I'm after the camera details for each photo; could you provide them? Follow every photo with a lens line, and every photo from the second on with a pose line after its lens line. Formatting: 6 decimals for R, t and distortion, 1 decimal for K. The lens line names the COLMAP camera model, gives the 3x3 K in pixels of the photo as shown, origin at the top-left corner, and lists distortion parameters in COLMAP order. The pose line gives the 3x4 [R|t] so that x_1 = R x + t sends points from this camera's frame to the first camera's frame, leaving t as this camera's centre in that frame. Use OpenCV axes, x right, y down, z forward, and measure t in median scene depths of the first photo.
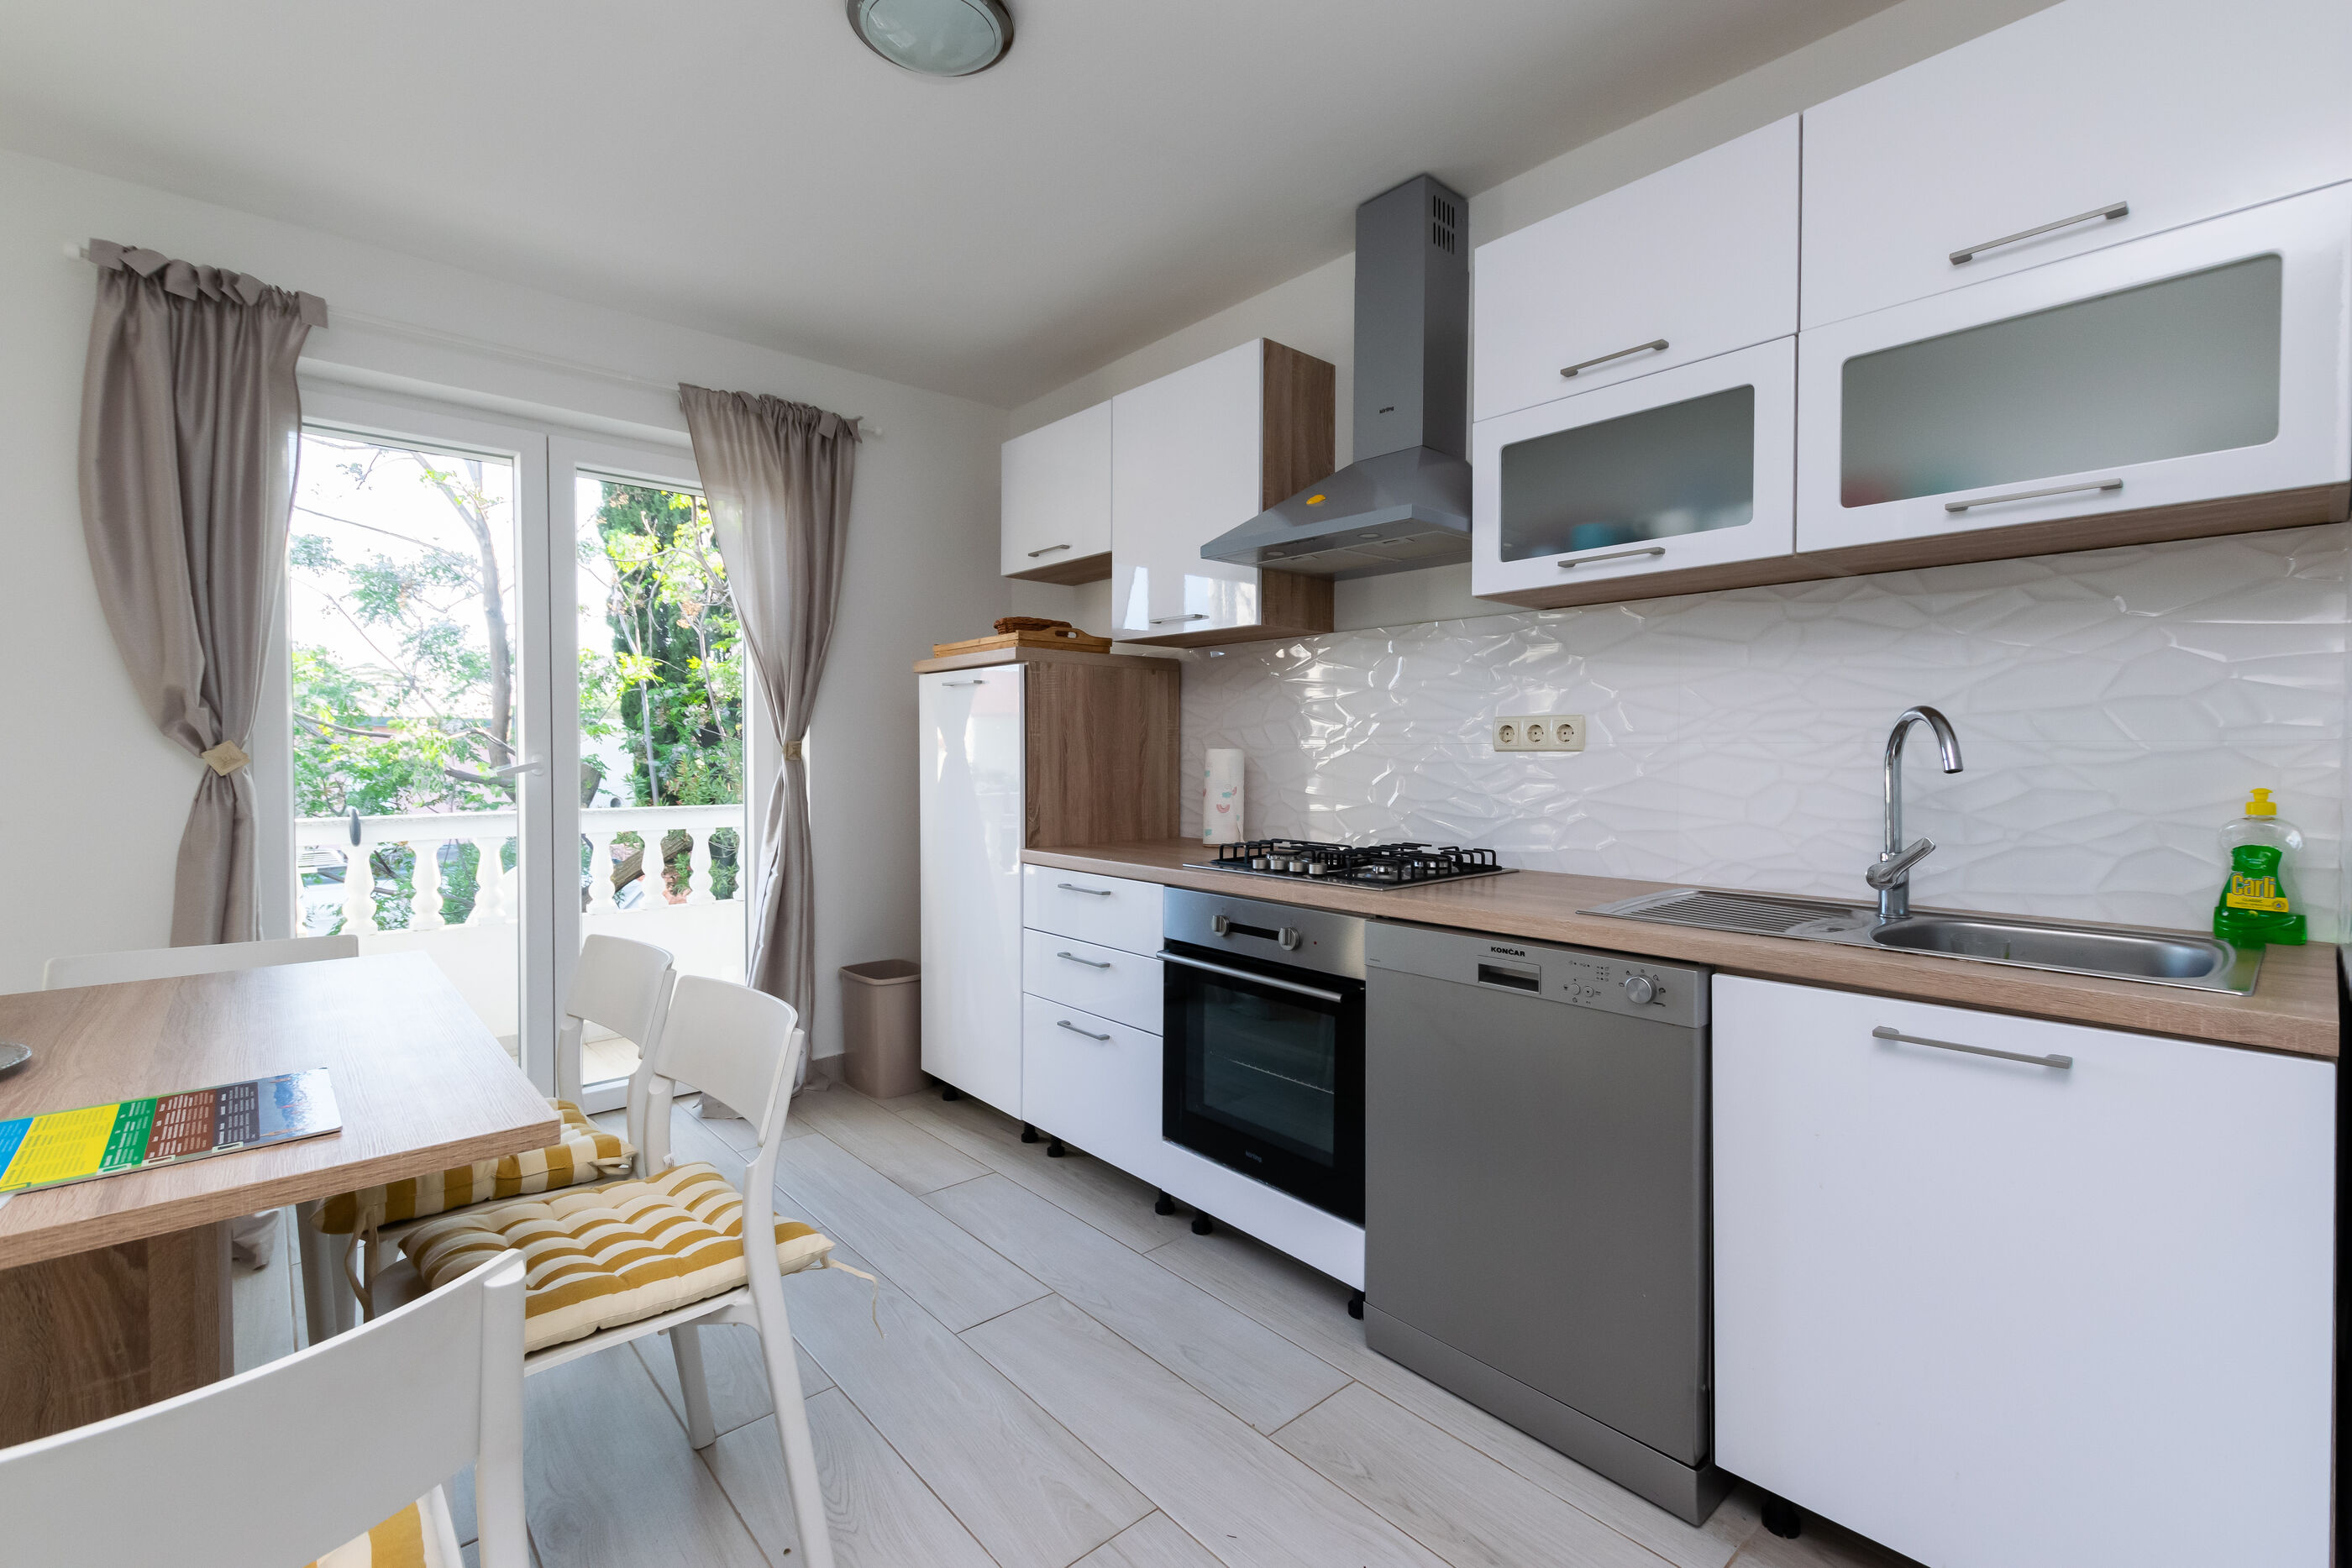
lens RADIAL K [[1025.7, 0, 1177.6], [0, 1025.7, 789.2], [0, 0, 1]] dist [0.000117, -0.001042]
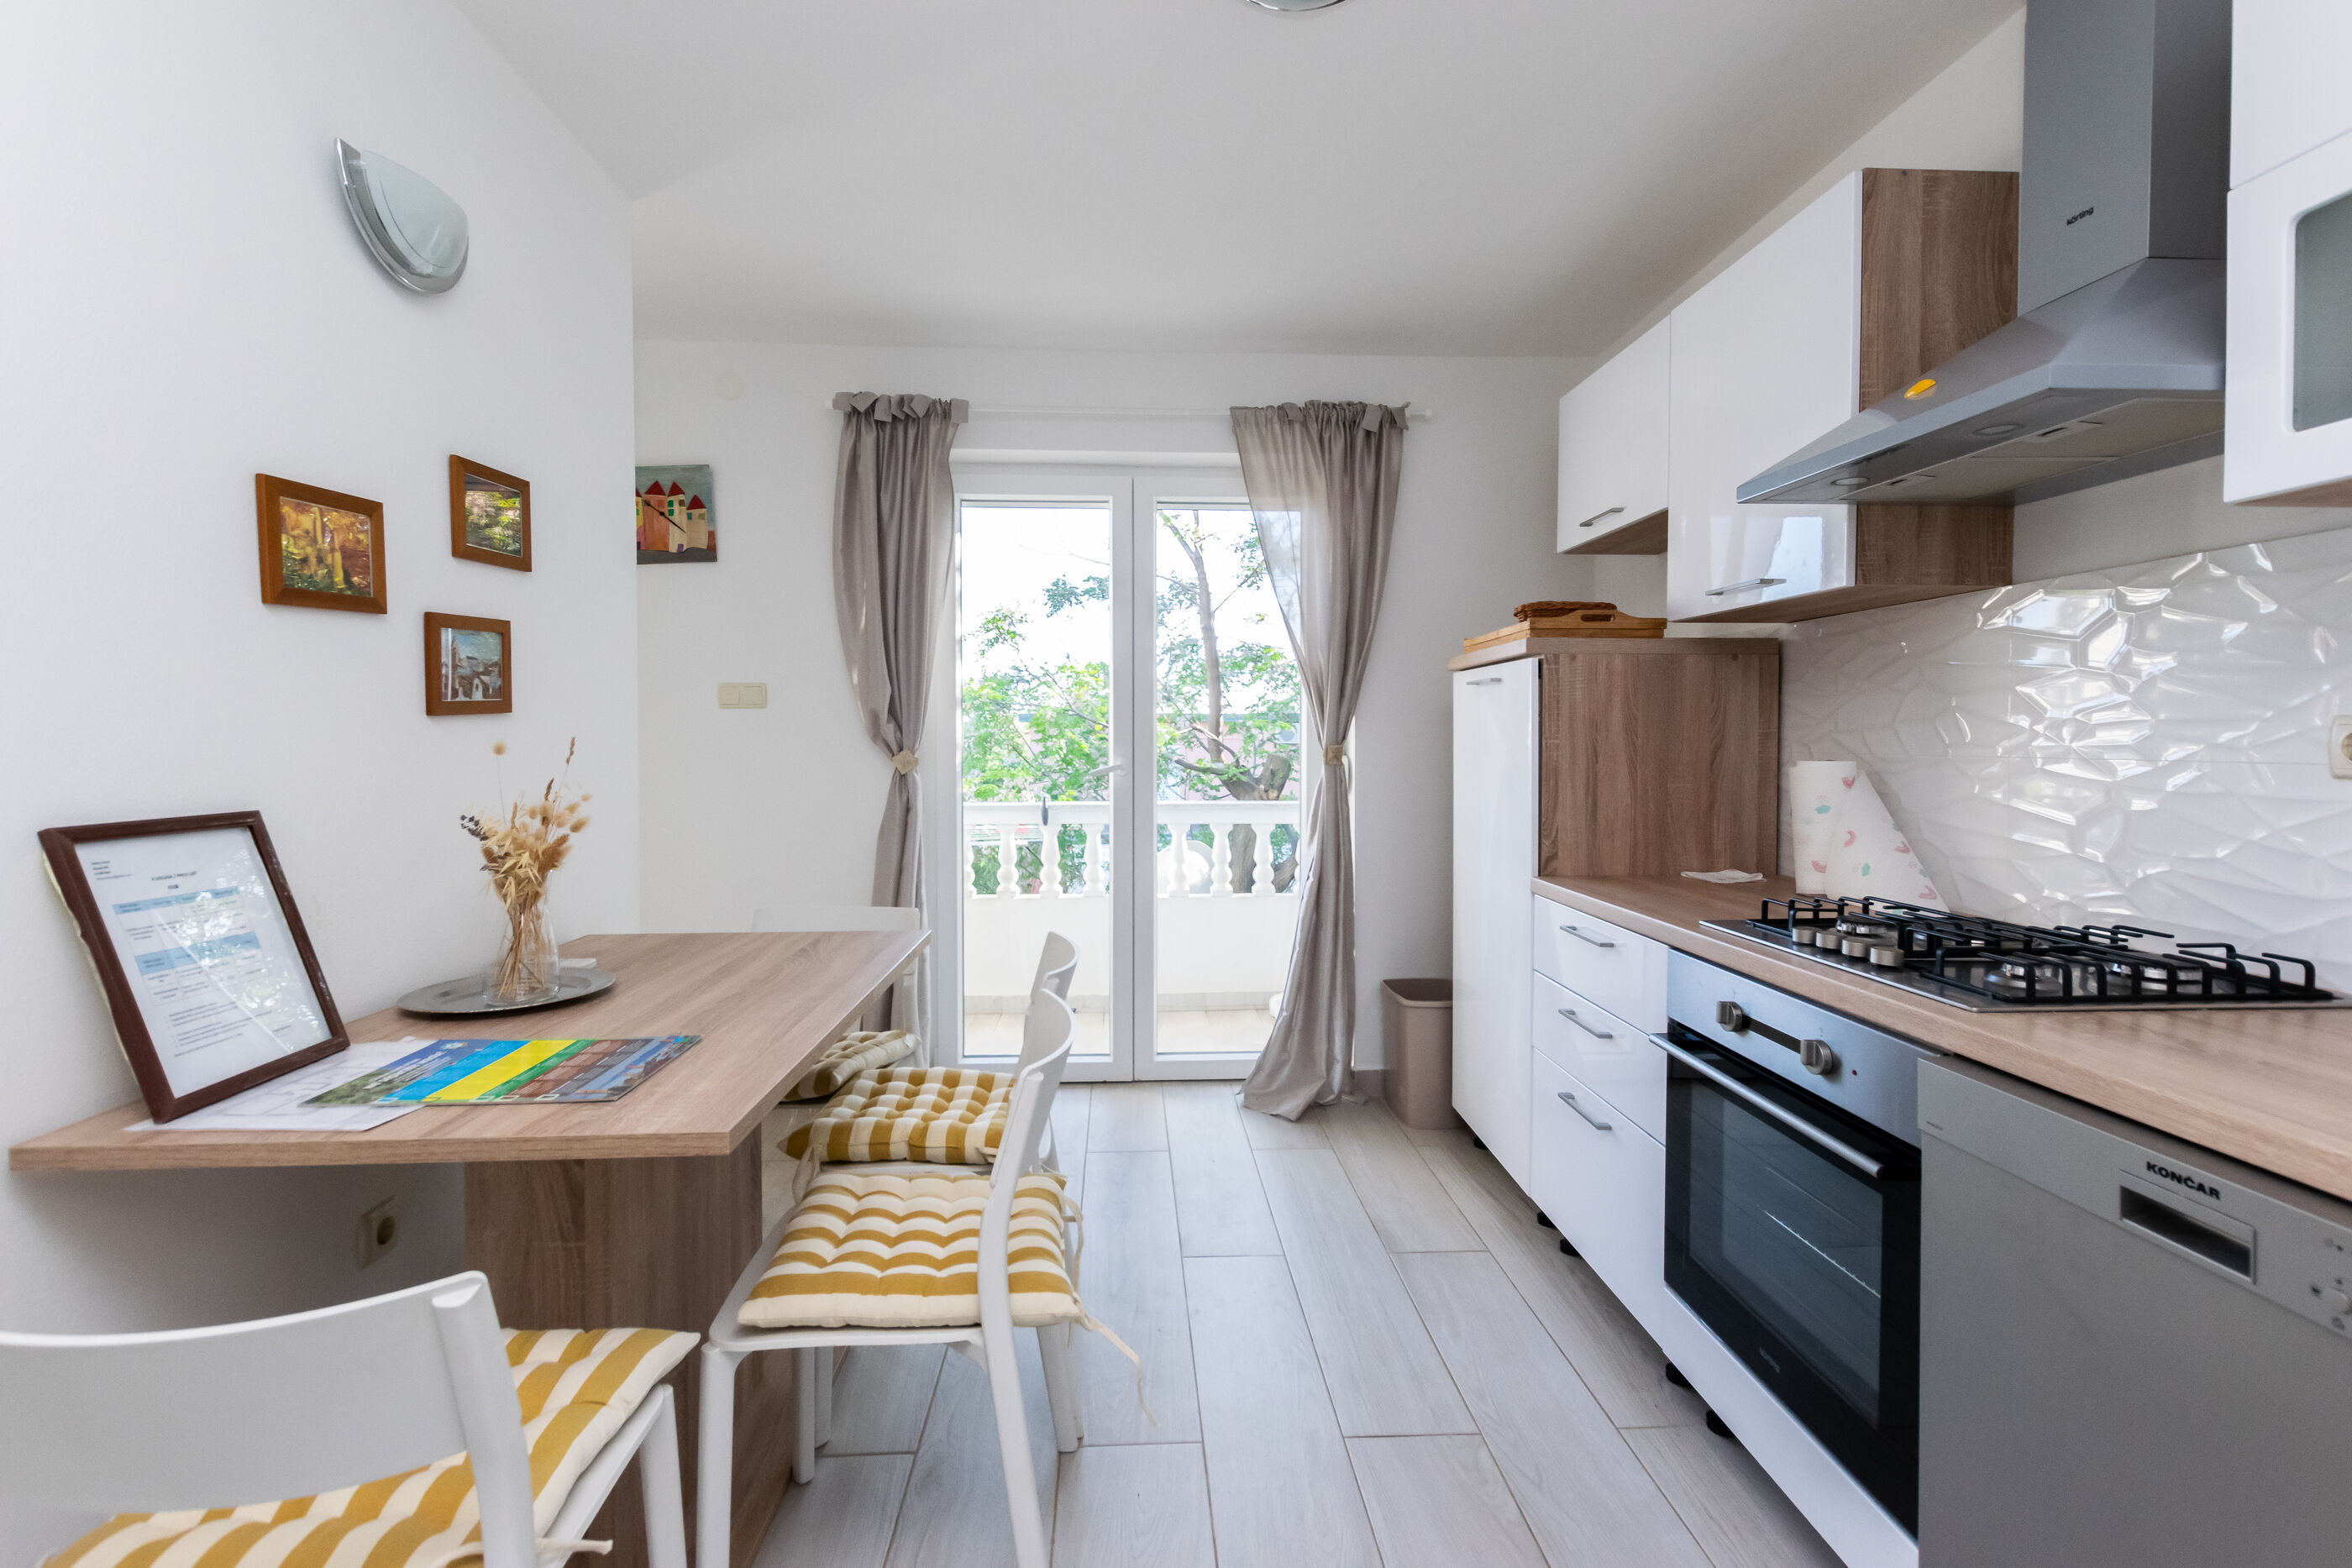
lens RADIAL K [[1023.8, 0, 1170.0], [0, 1023.8, 771.4], [0, 0, 1]] dist [0.000864, -0.000715]
pose [[0.774180, 0.018471, -0.632696, 0.148722], [-0.021969, 0.999756, 0.002305, -0.023858], [0.632584, 0.012115, 0.774397, 0.158294]]
